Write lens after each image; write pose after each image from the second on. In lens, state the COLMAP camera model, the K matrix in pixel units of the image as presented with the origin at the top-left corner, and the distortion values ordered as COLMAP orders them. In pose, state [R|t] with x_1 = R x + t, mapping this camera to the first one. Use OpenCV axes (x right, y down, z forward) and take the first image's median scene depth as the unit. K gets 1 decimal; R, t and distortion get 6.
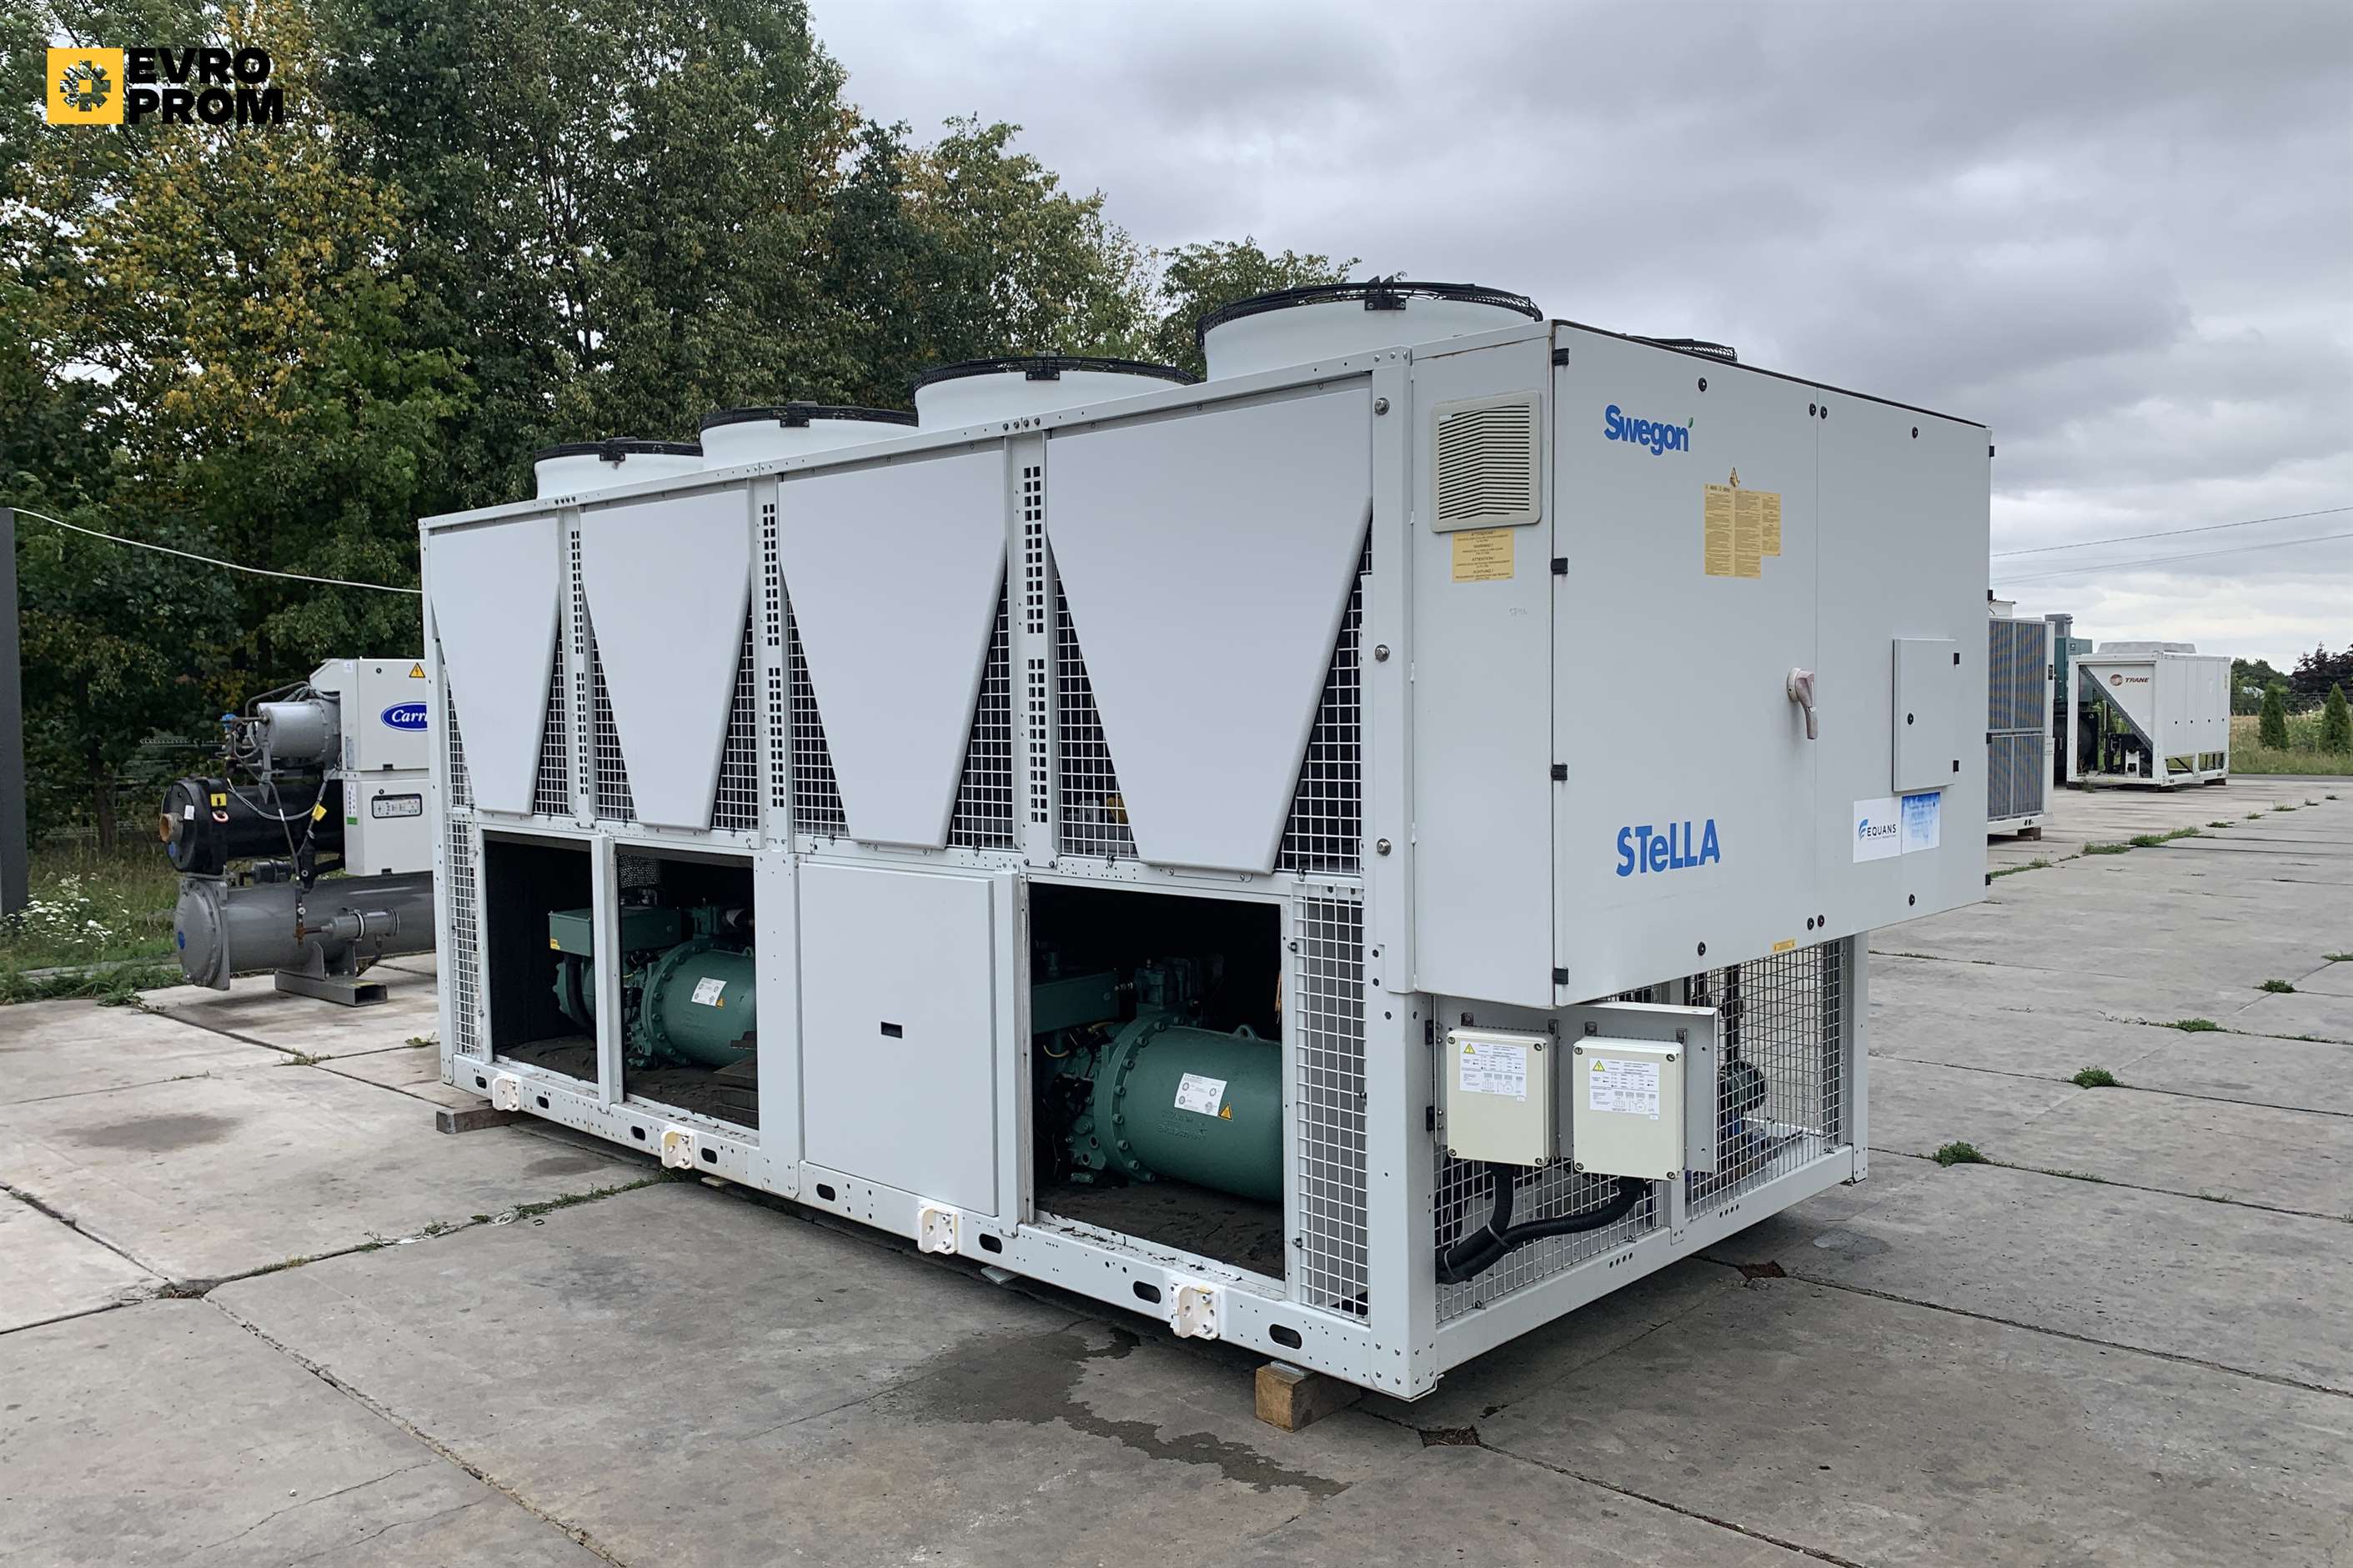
lens RADIAL K [[1803.4, 0, 1182.1], [0, 1803.4, 743.3], [0, 0, 1]] dist [-0.004226, 0.008240]
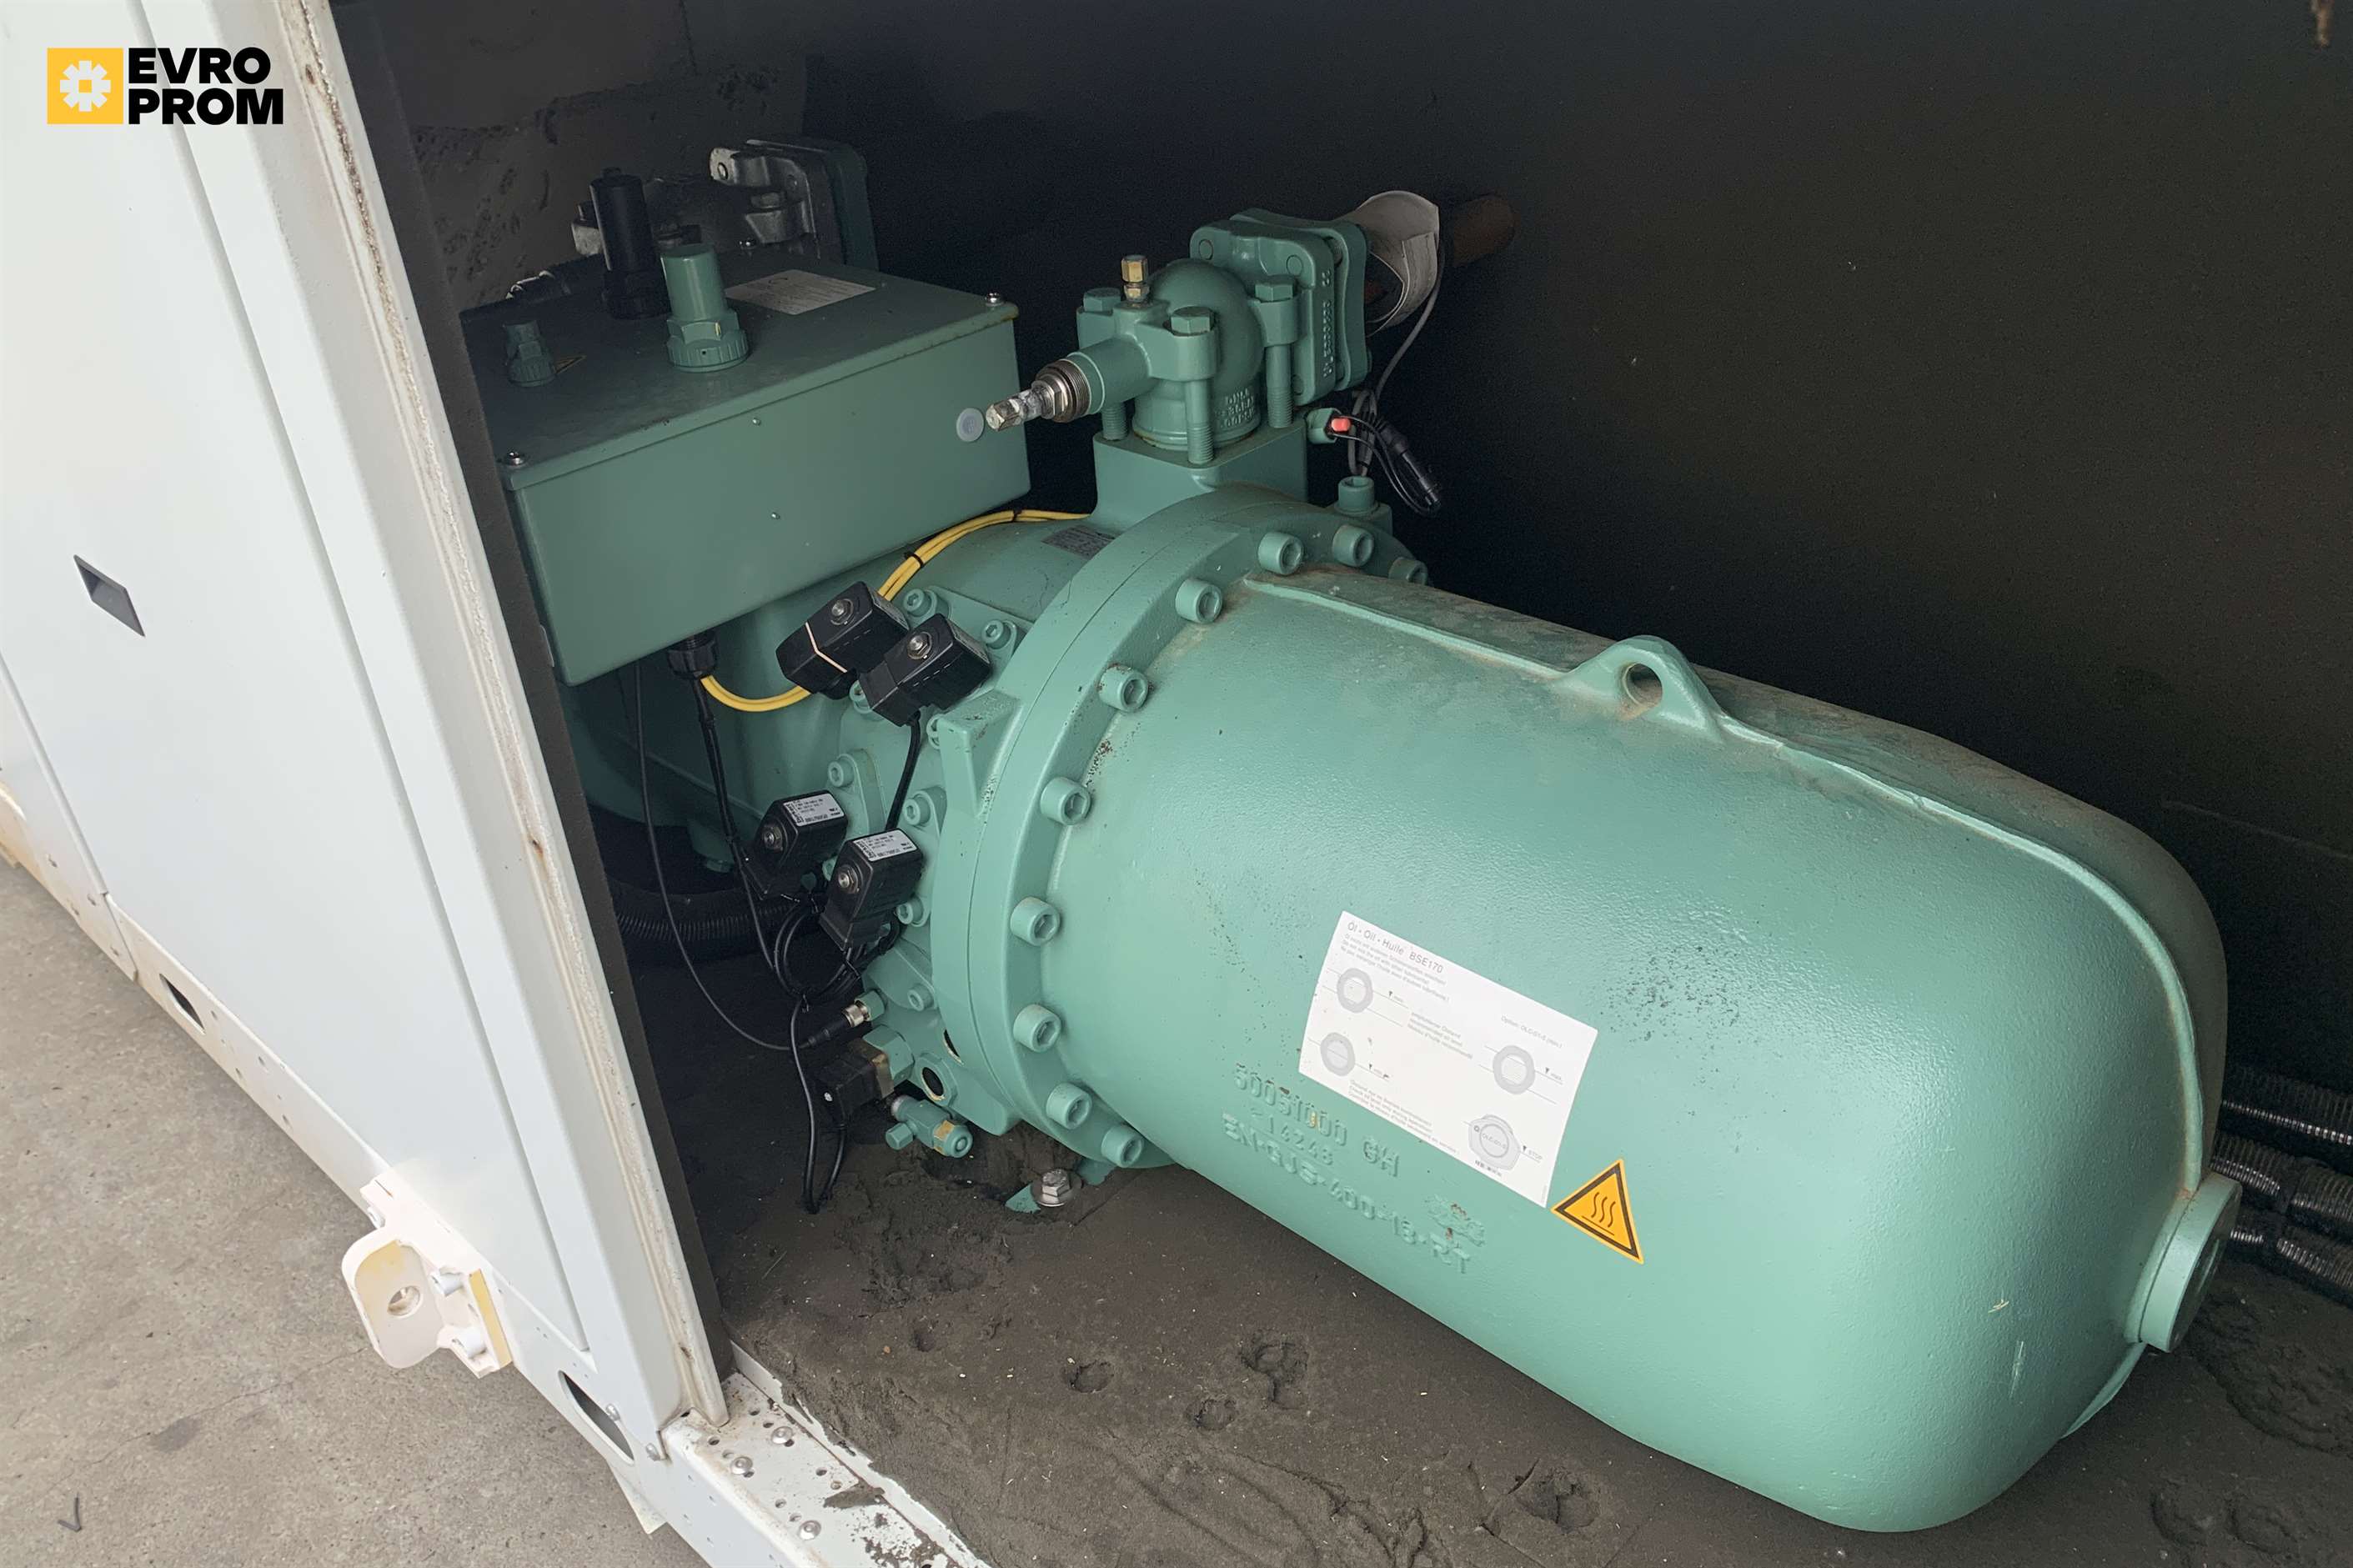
lens RADIAL K [[1803.4, 0, 1182.1], [0, 1803.4, 743.3], [0, 0, 1]] dist [-0.004226, 0.008240]
pose [[0.998800, -0.046948, -0.013937, -0.012655], [0.047859, 0.875350, 0.481115, 0.068538], [-0.010387, -0.481205, 0.876546, 0.812972]]
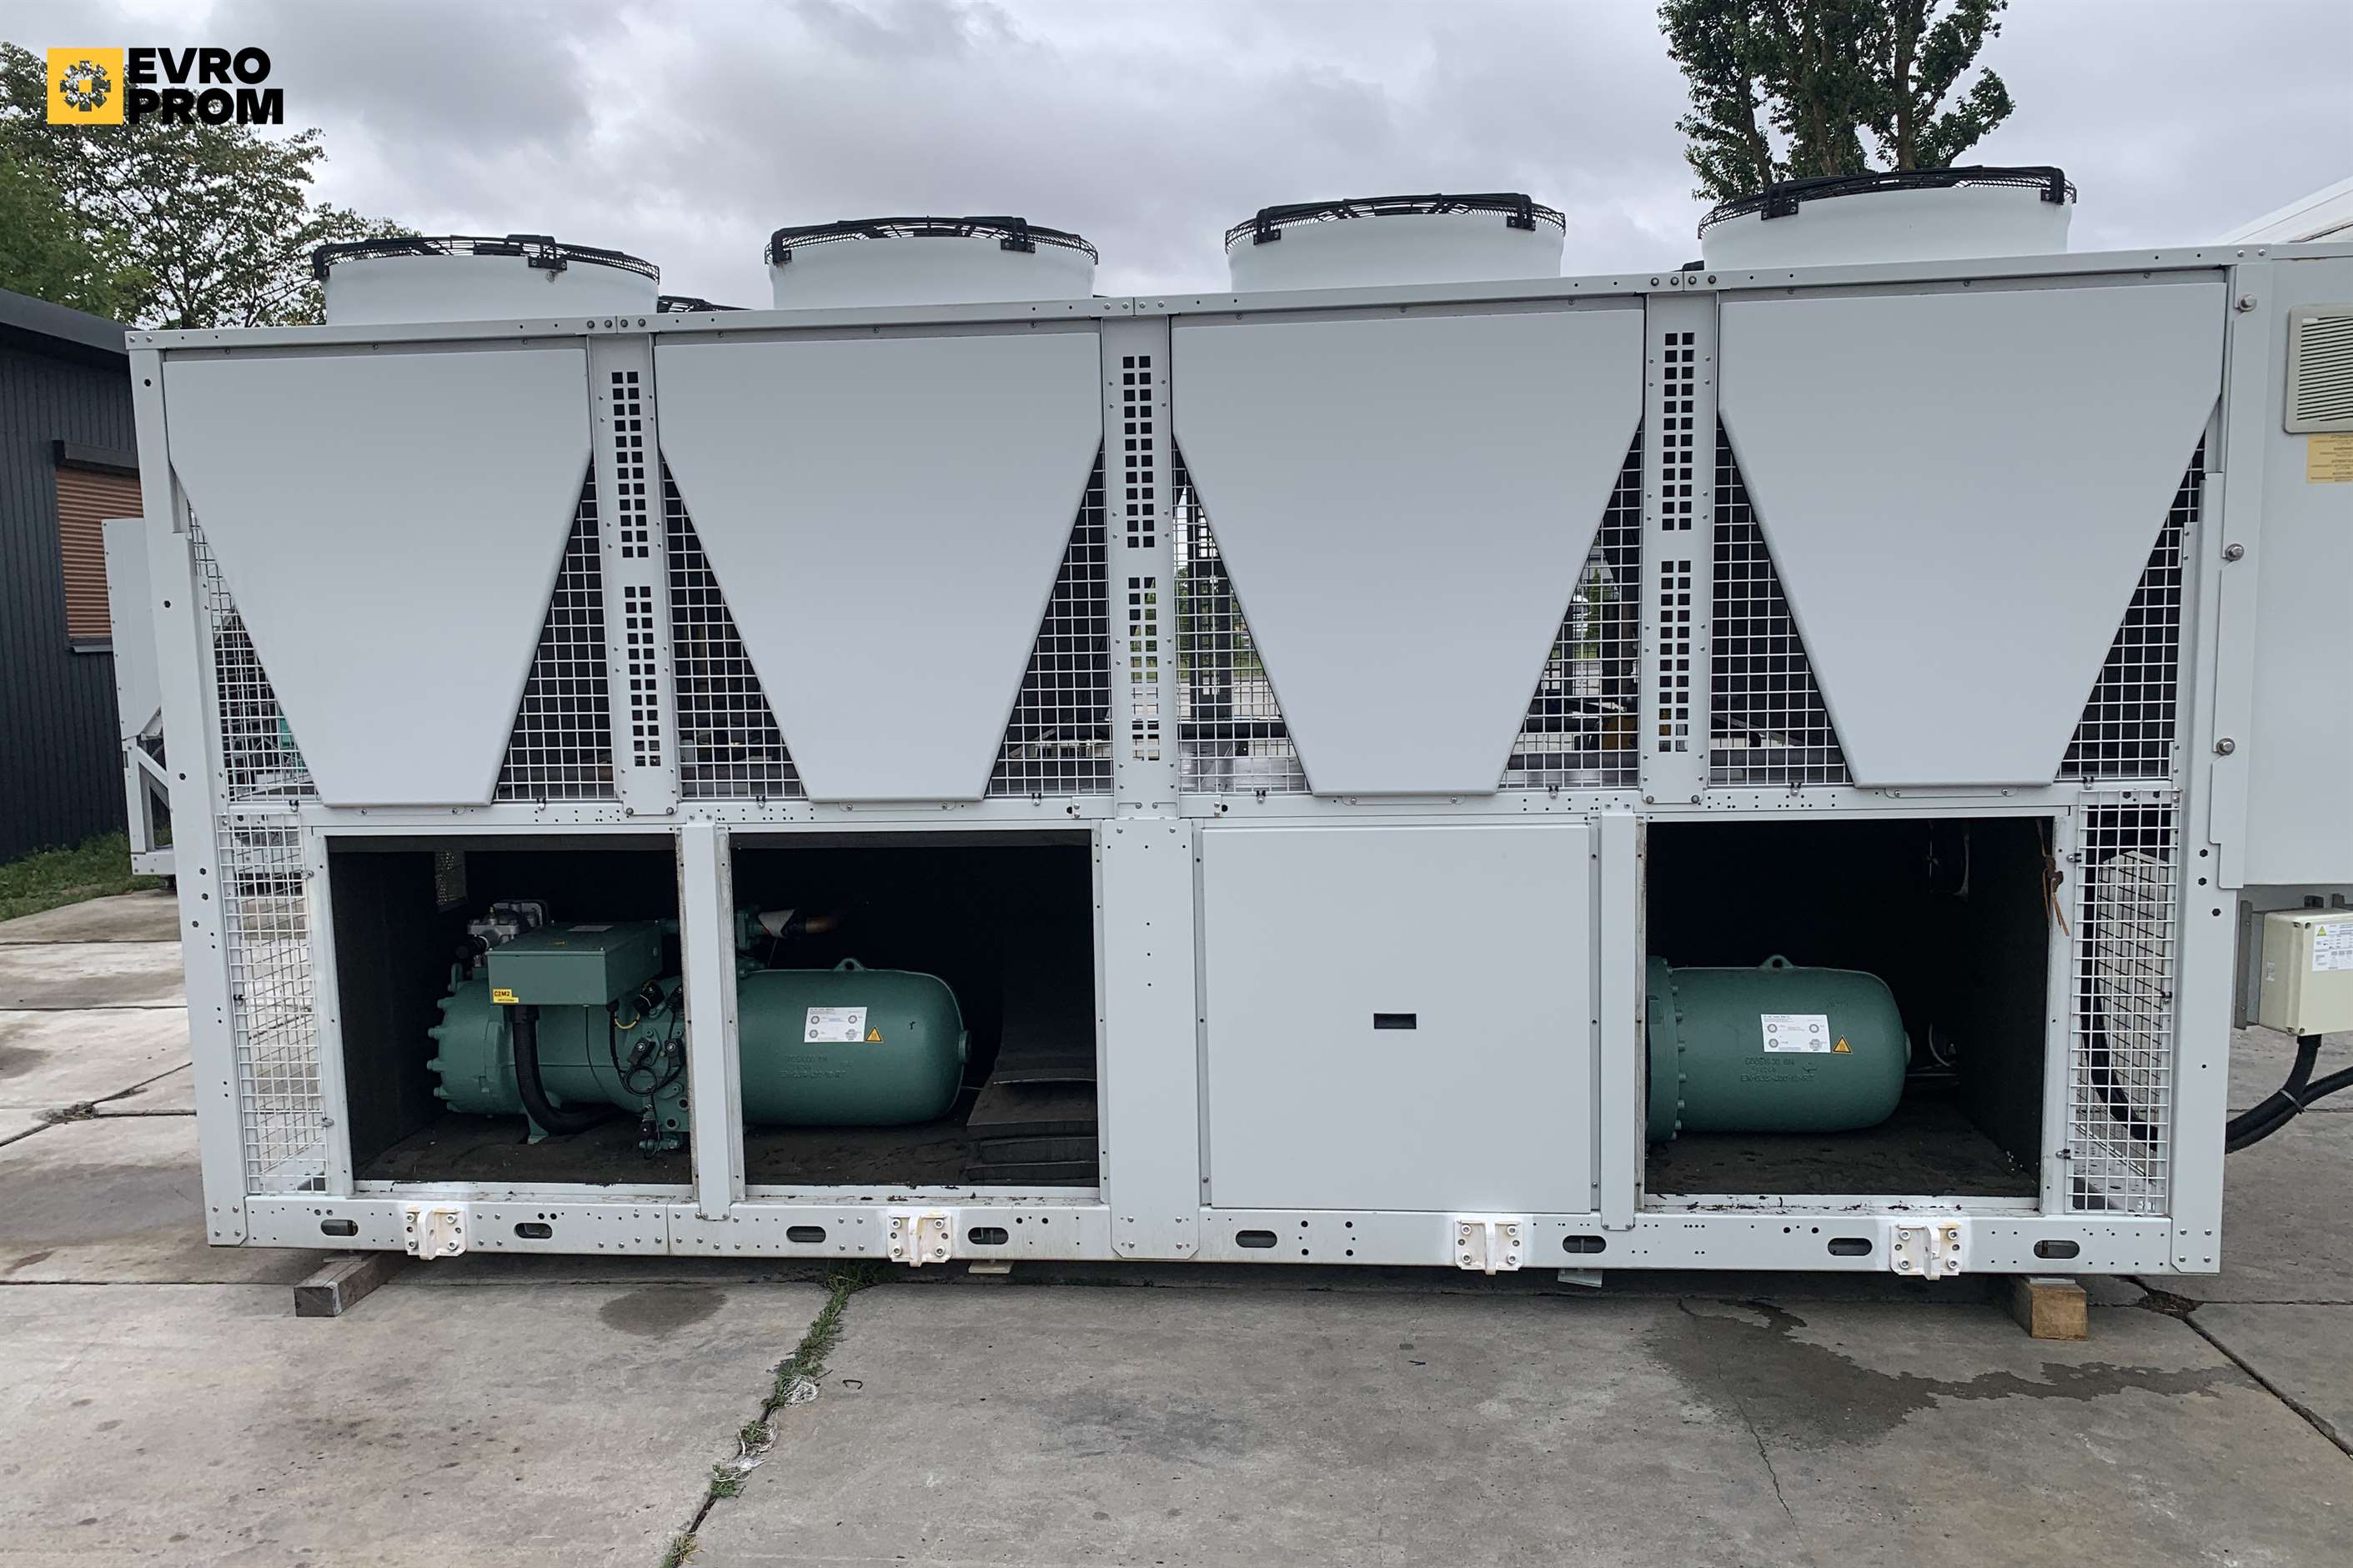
lens RADIAL K [[1830.9, 0, 1176.5], [0, 1830.9, 784.0], [0, 0, 1]] dist [0.010718, -0.001612]
pose [[0.784560, -0.079276, 0.614965, -0.778296], [0.031932, 0.995643, 0.087612, -0.024283], [-0.619231, -0.049099, 0.783672, 0.442587]]
